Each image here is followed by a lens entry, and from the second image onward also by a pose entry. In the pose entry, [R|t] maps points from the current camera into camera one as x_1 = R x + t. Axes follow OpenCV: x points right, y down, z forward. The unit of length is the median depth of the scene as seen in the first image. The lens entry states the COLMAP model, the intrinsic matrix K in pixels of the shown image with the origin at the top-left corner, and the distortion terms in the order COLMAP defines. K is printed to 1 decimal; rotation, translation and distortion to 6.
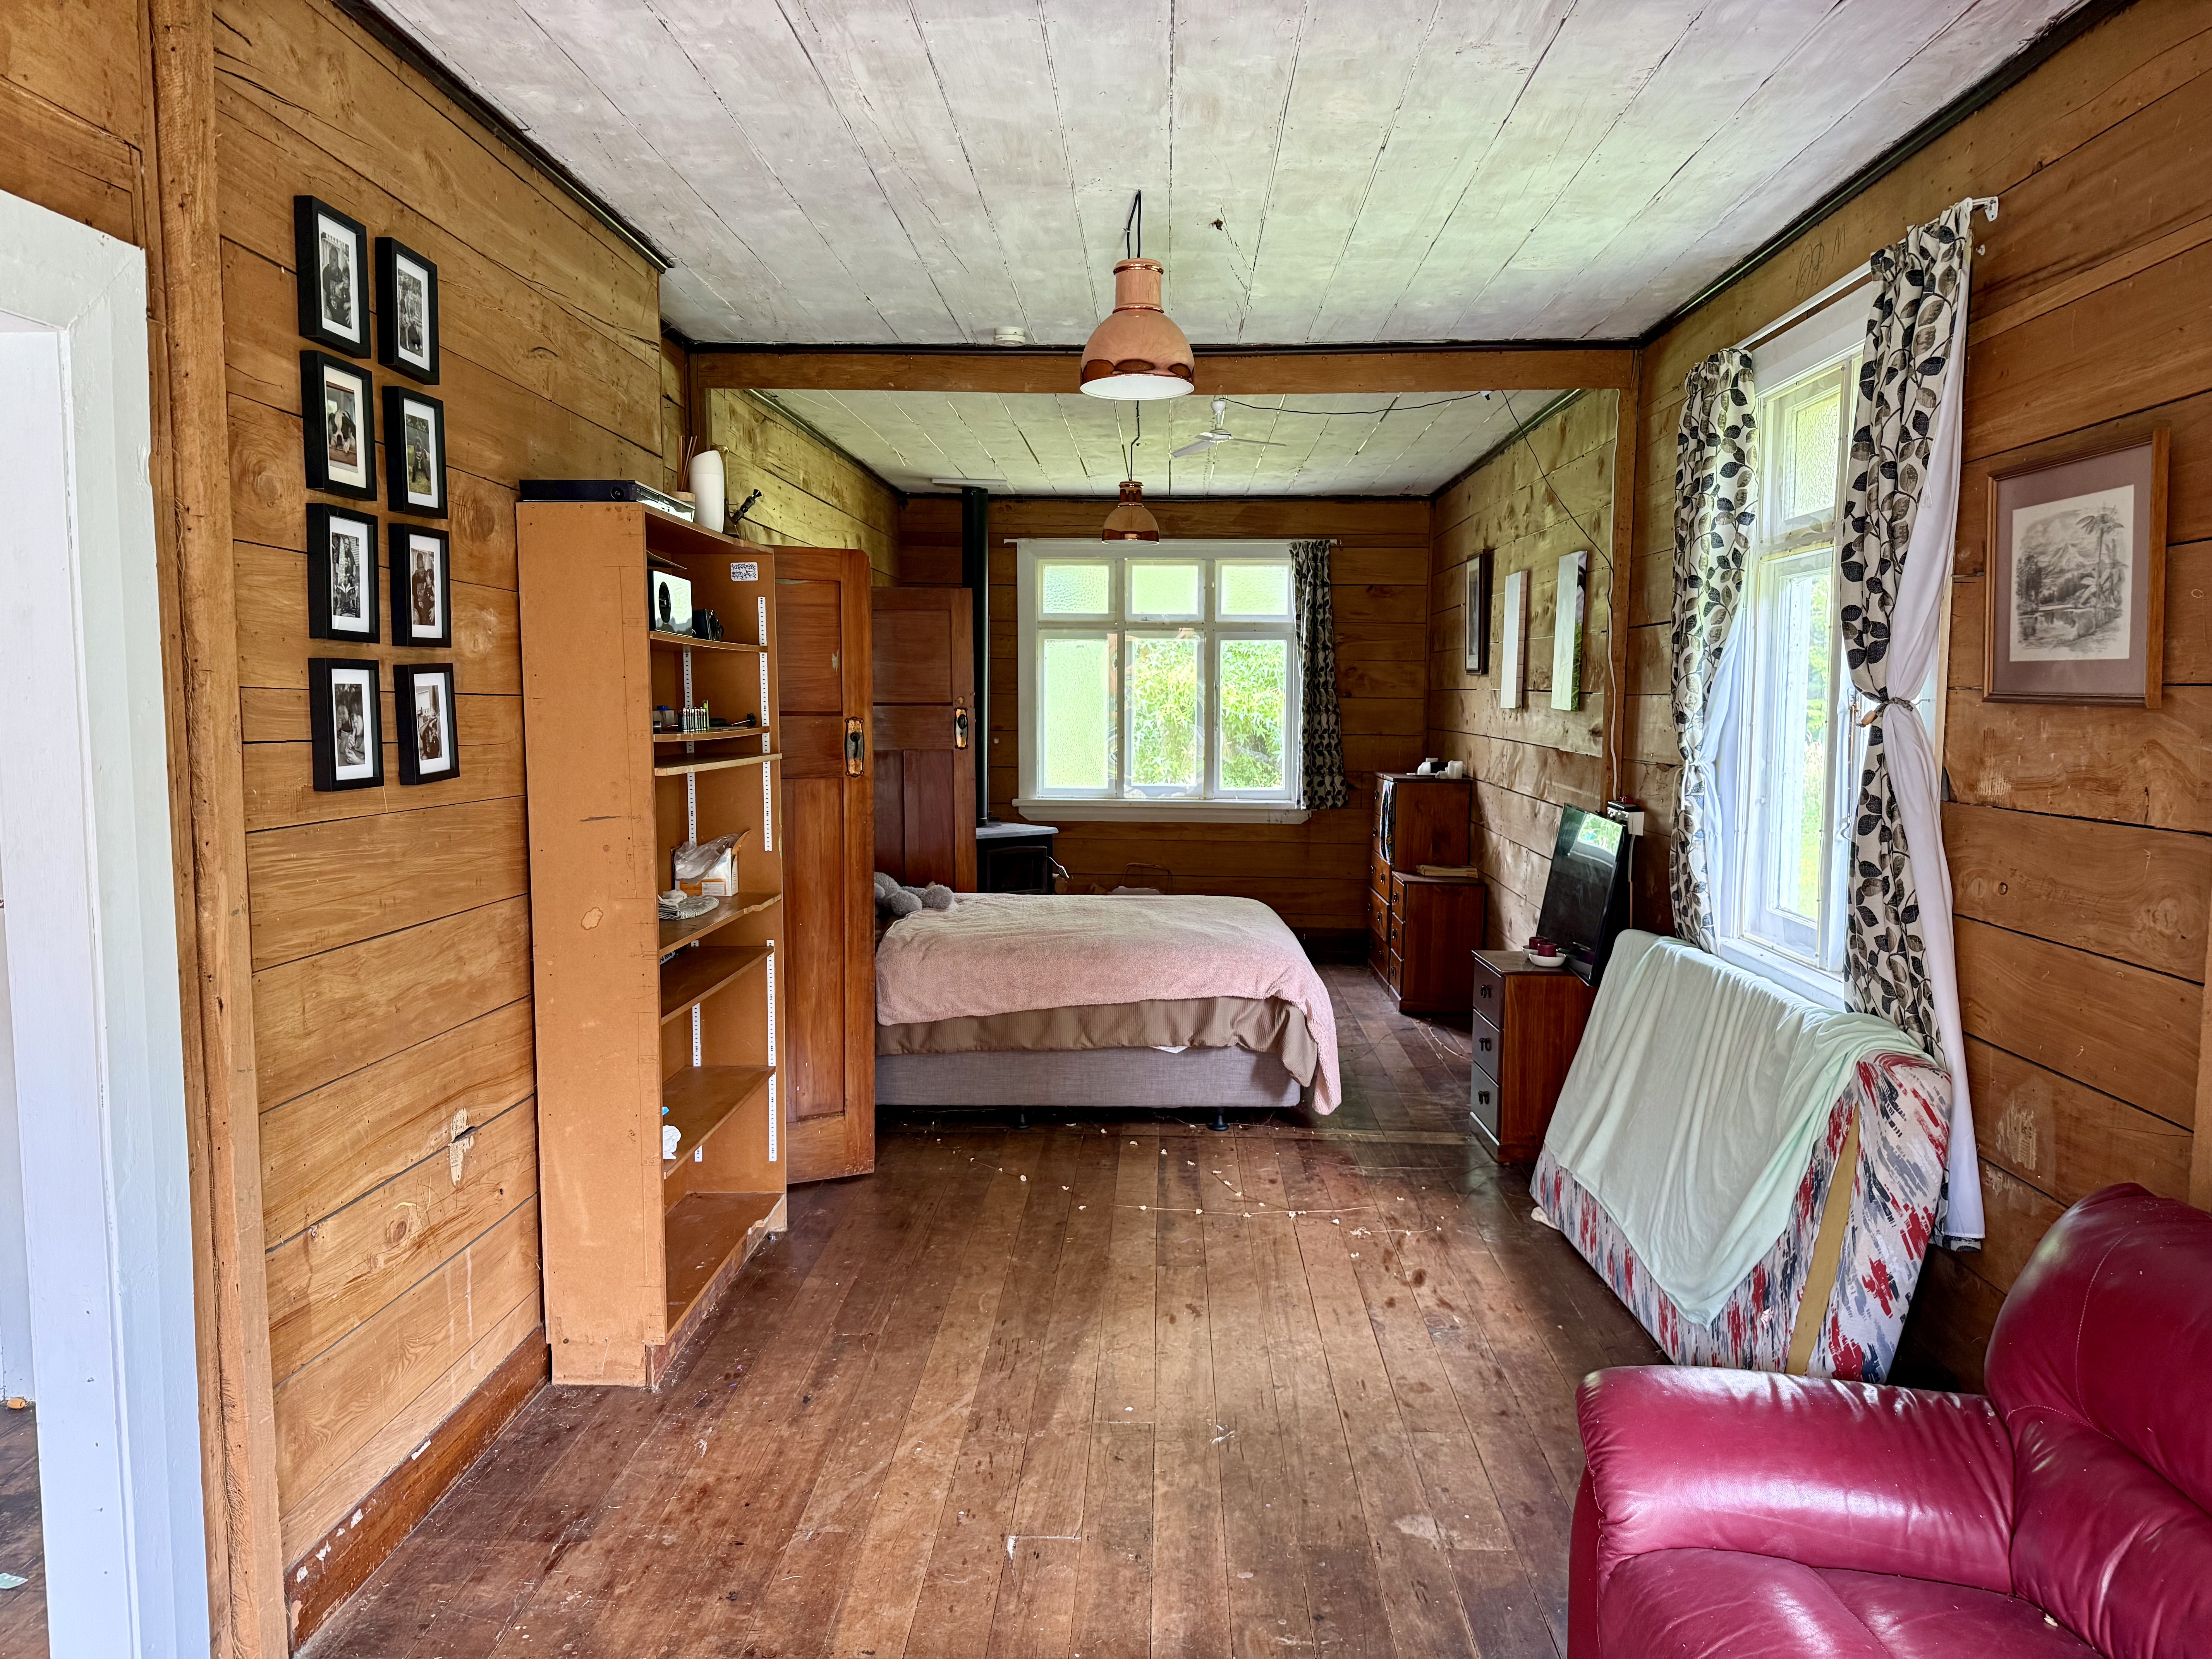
lens RADIAL K [[1510.9, 0, 1106.0], [0, 1510.9, 829.5], [0, 0, 1]] dist [0.121238, -0.200862]
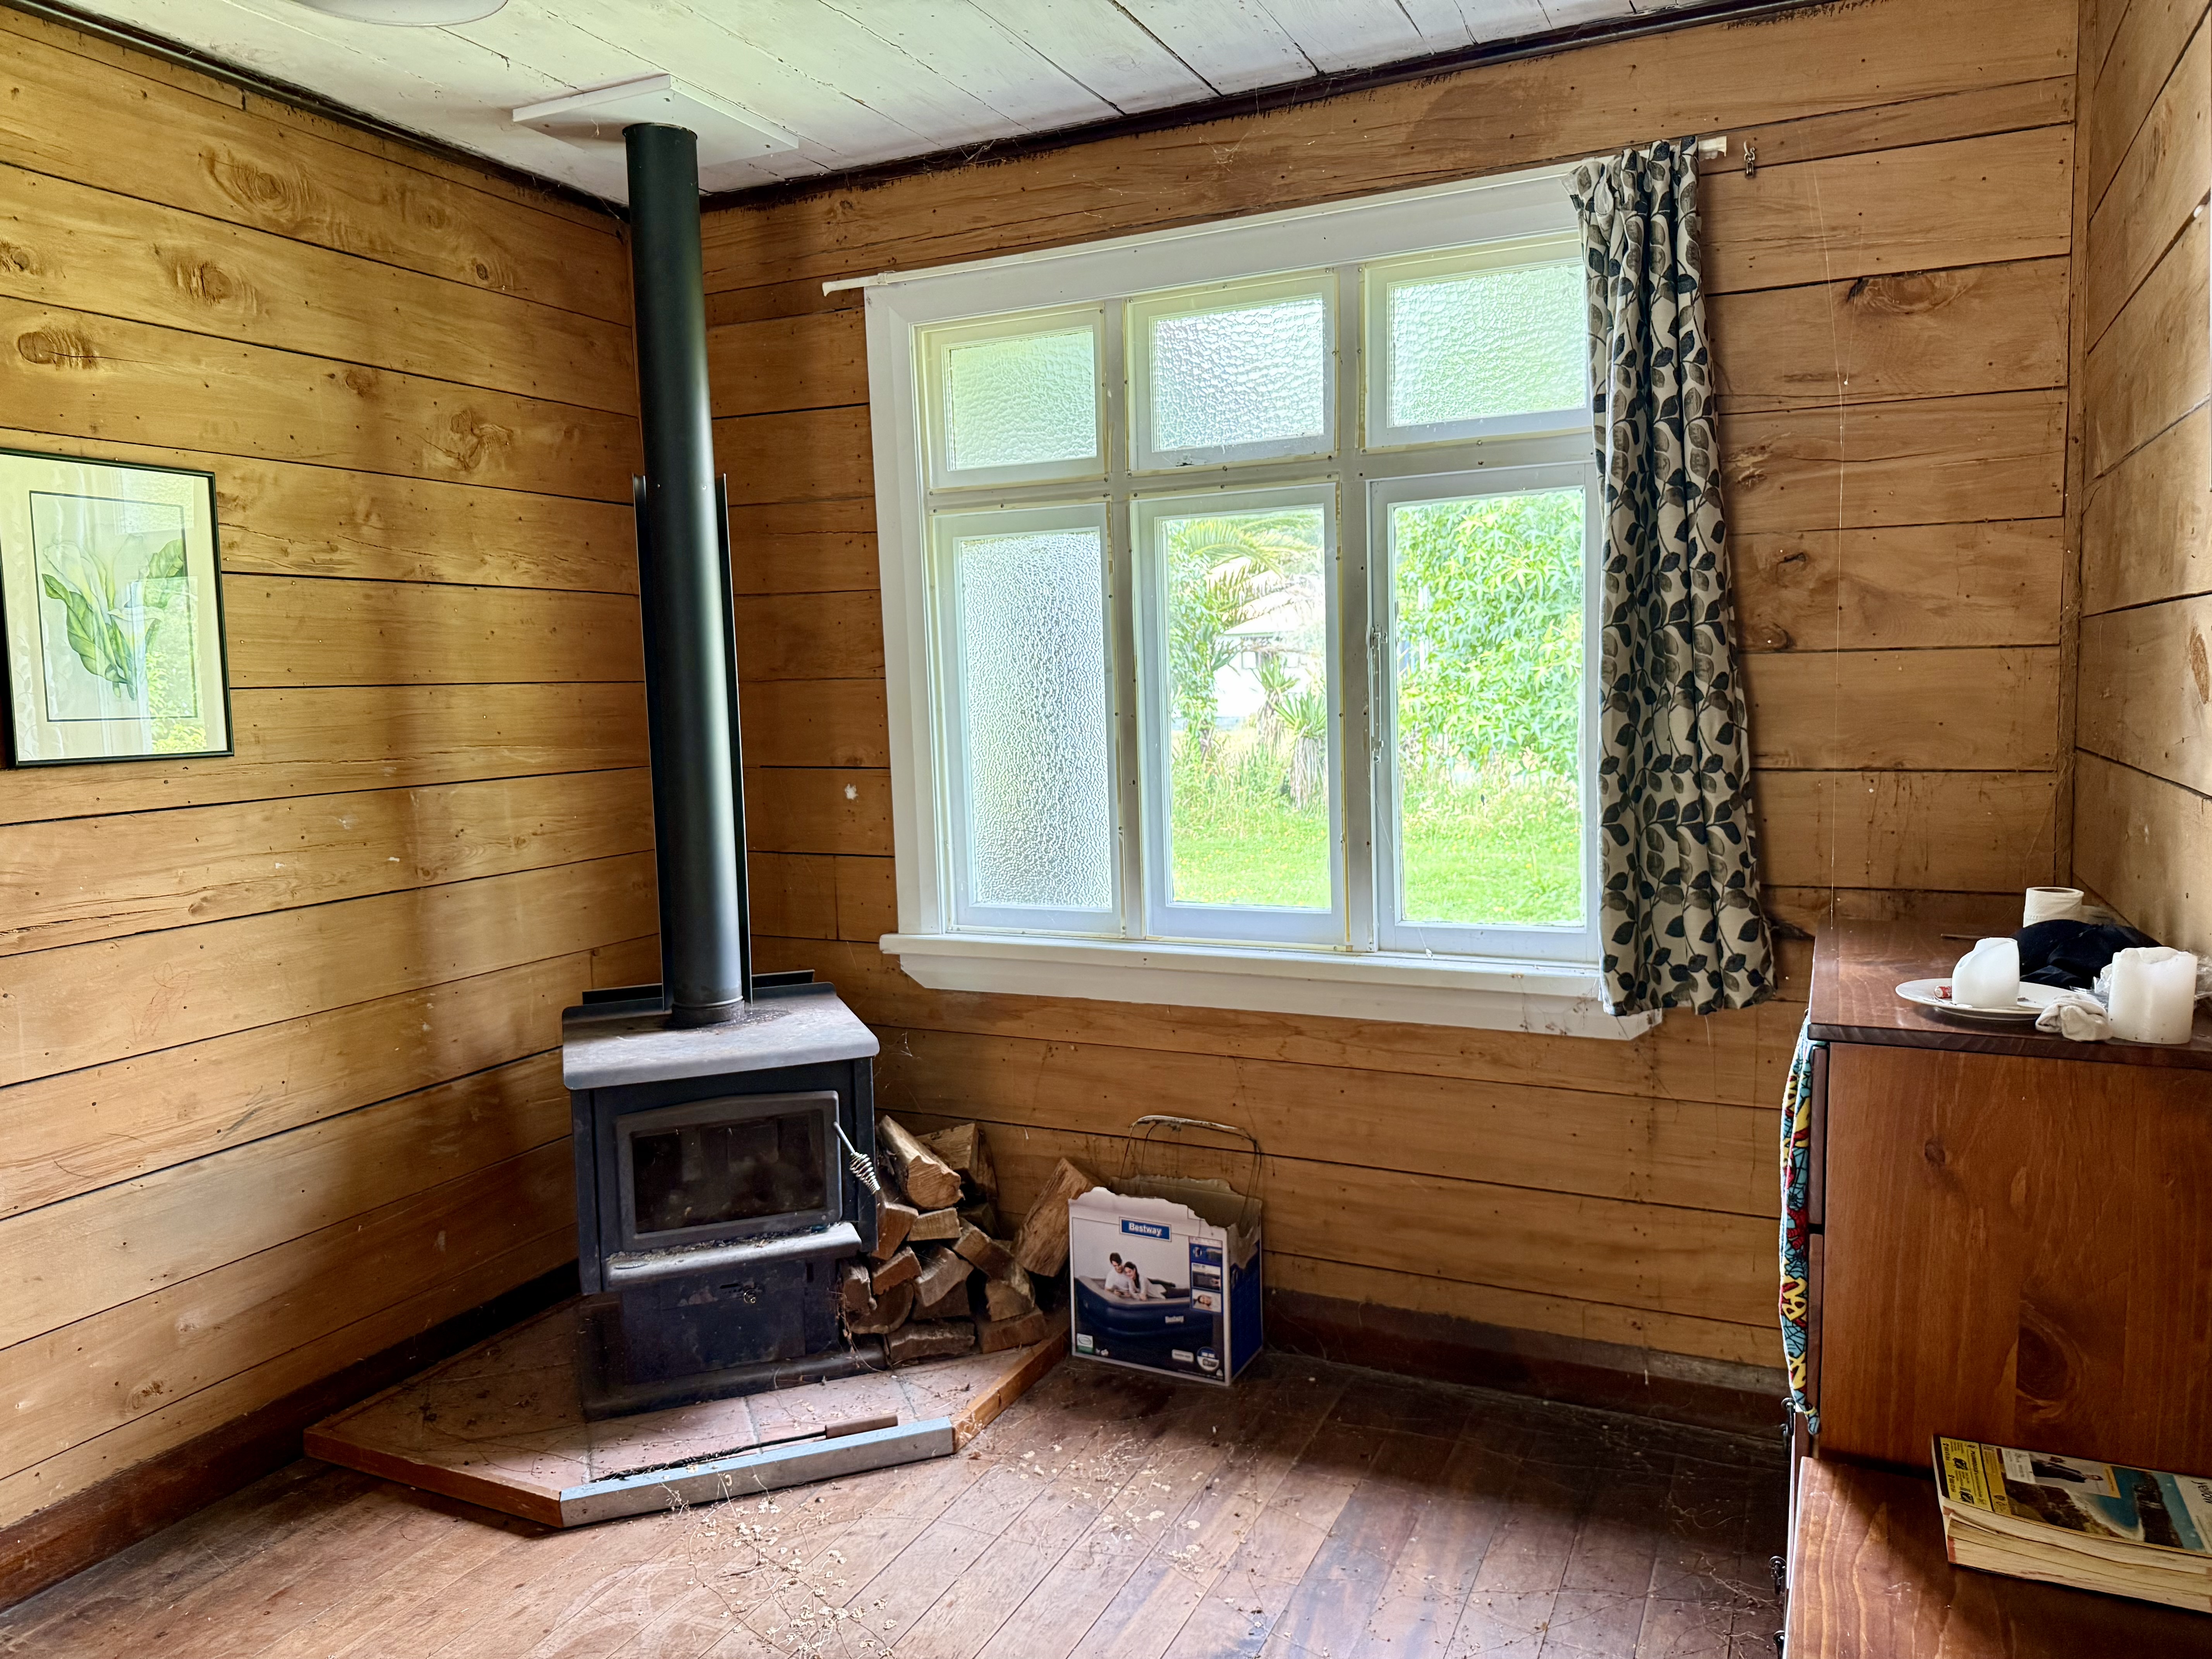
lens RADIAL K [[1510.9, 0, 1106.0], [0, 1510.9, 829.5], [0, 0, 1]] dist [0.121238, -0.200862]
pose [[0.918792, 0.005275, -0.394706, 0.158659], [-0.002850, 0.999973, 0.006729, -0.052671], [0.394731, -0.005058, 0.918783, 0.662008]]
